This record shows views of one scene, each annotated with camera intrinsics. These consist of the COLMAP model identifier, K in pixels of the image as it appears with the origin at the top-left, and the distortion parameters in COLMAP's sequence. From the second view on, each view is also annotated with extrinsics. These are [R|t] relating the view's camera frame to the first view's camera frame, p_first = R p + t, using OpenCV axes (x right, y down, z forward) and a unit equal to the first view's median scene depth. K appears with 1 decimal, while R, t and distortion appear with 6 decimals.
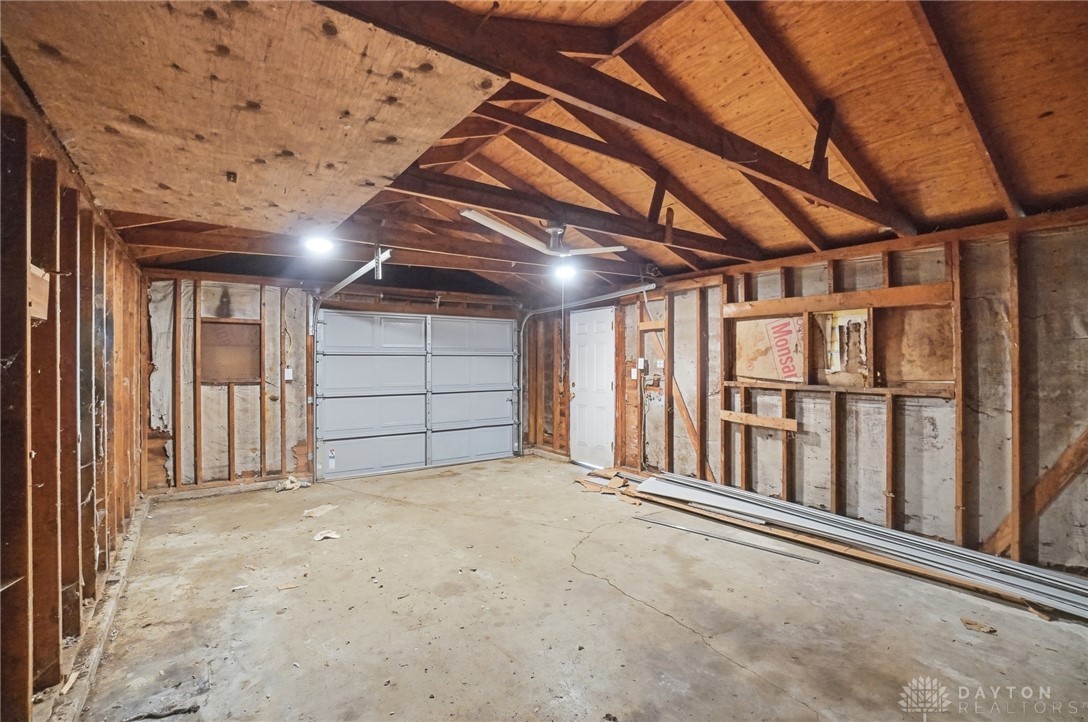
lens RADIAL K [[479.8, 0, 539.7], [0, 479.8, 359.0], [0, 0, 1]] dist [-0.058836, 0.021268]
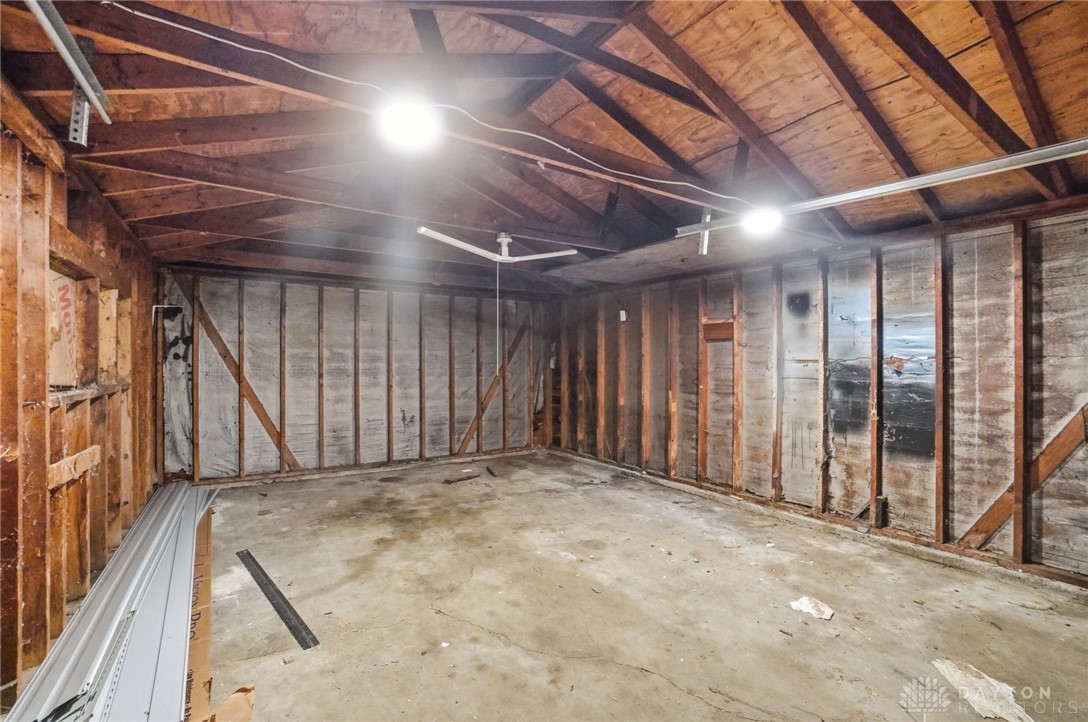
lens RADIAL K [[479.8, 0, 539.7], [0, 479.8, 359.0], [0, 0, 1]] dist [-0.058836, 0.021268]
pose [[-0.998731, -0.000538, 0.050350, -0.113414], [-0.000728, 0.999993, -0.003741, 0.020988], [-0.050348, -0.003773, -0.998725, 2.176126]]
